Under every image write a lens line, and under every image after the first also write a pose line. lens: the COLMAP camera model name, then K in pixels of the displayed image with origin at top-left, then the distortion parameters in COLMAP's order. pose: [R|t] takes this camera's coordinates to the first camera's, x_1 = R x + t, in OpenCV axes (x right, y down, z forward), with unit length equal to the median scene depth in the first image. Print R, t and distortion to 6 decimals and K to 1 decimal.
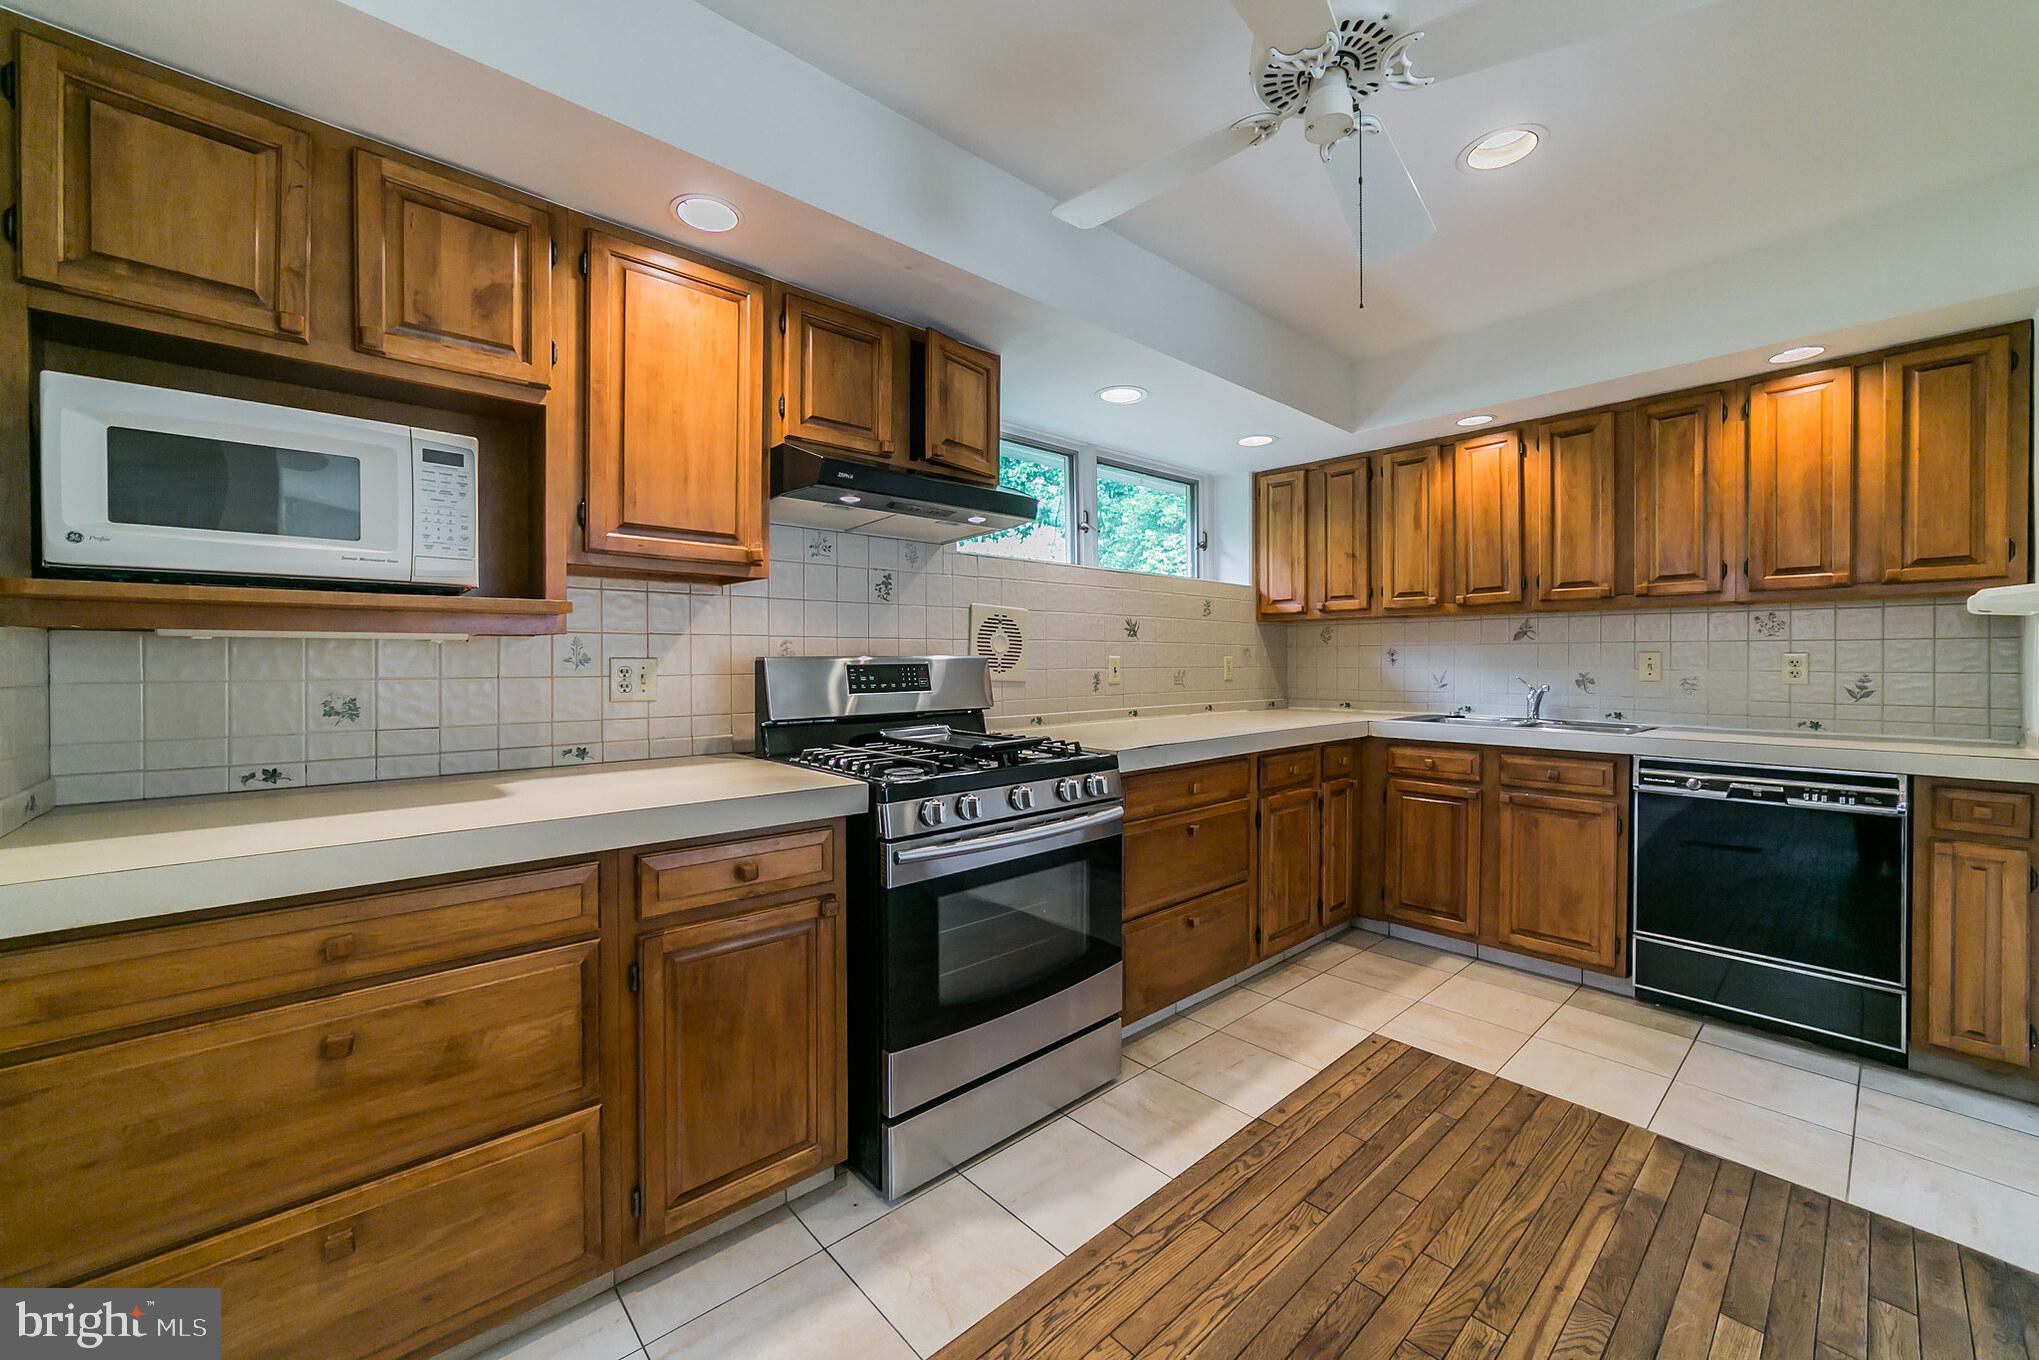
lens RADIAL K [[791.5, 0, 1011.0], [0, 791.5, 658.3], [0, 0, 1]] dist [-0.023805, 0.006610]
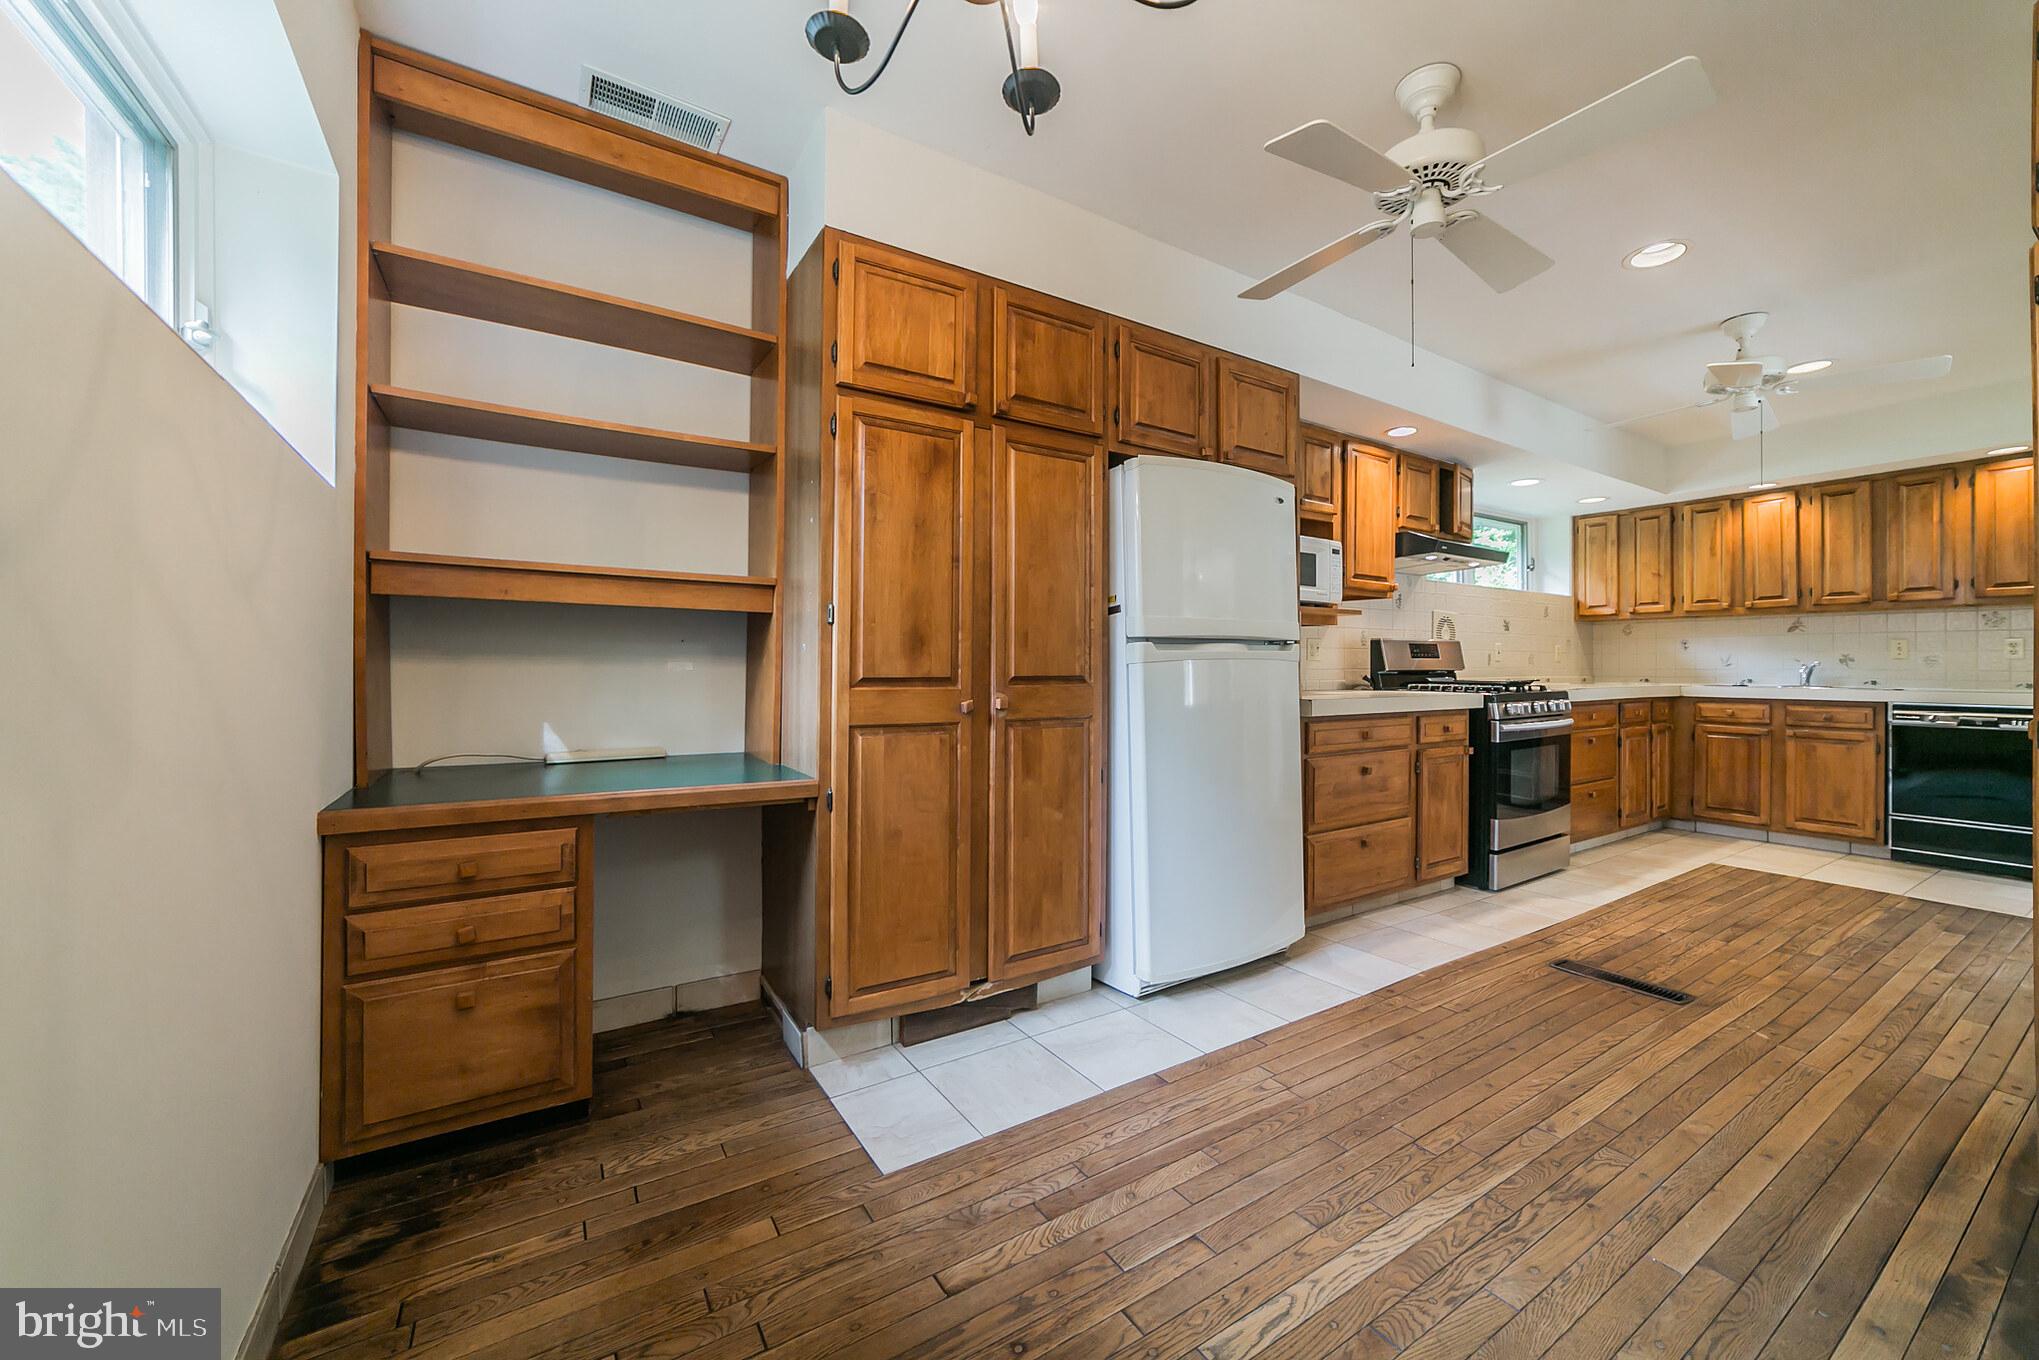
lens RADIAL K [[791.5, 0, 1011.0], [0, 791.5, 658.3], [0, 0, 1]] dist [-0.023805, 0.006610]
pose [[0.986810, 0.001251, -0.161879, -0.658905], [-0.002497, 0.999969, -0.007493, 0.047852], [0.161864, 0.007798, 0.986782, -0.787401]]
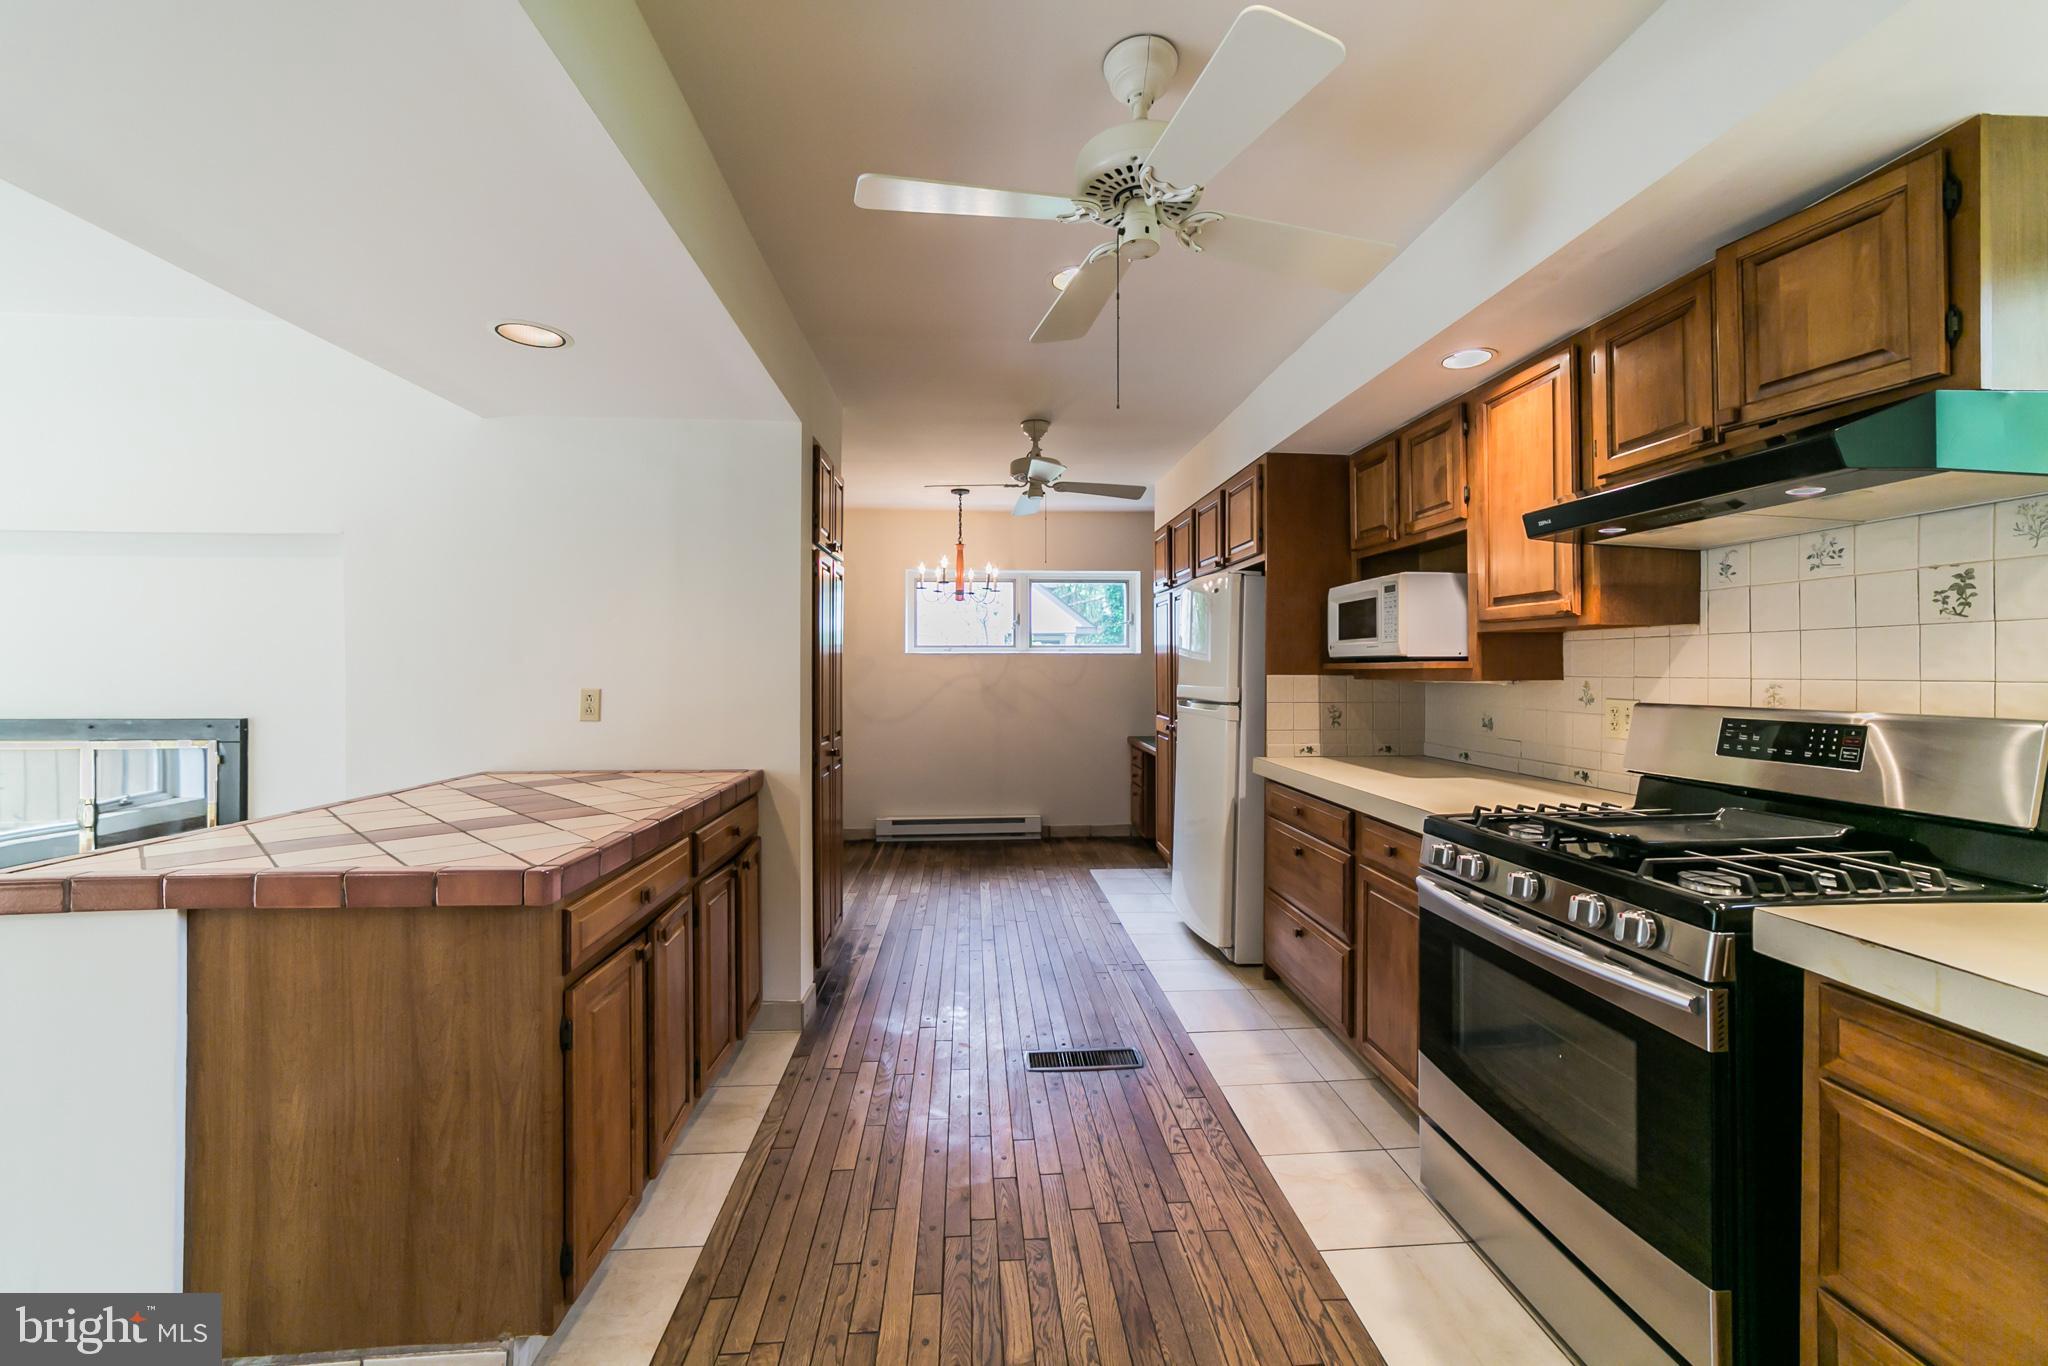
lens RADIAL K [[795.0, 0, 1015.5], [0, 795.0, 661.2], [0, 0, 1]] dist [-0.023805, 0.006610]
pose [[-0.621870, -0.006883, -0.783090, 0.660731], [0.001796, 0.999946, -0.010216, -0.032435], [0.783118, -0.007760, -0.621824, 0.740412]]
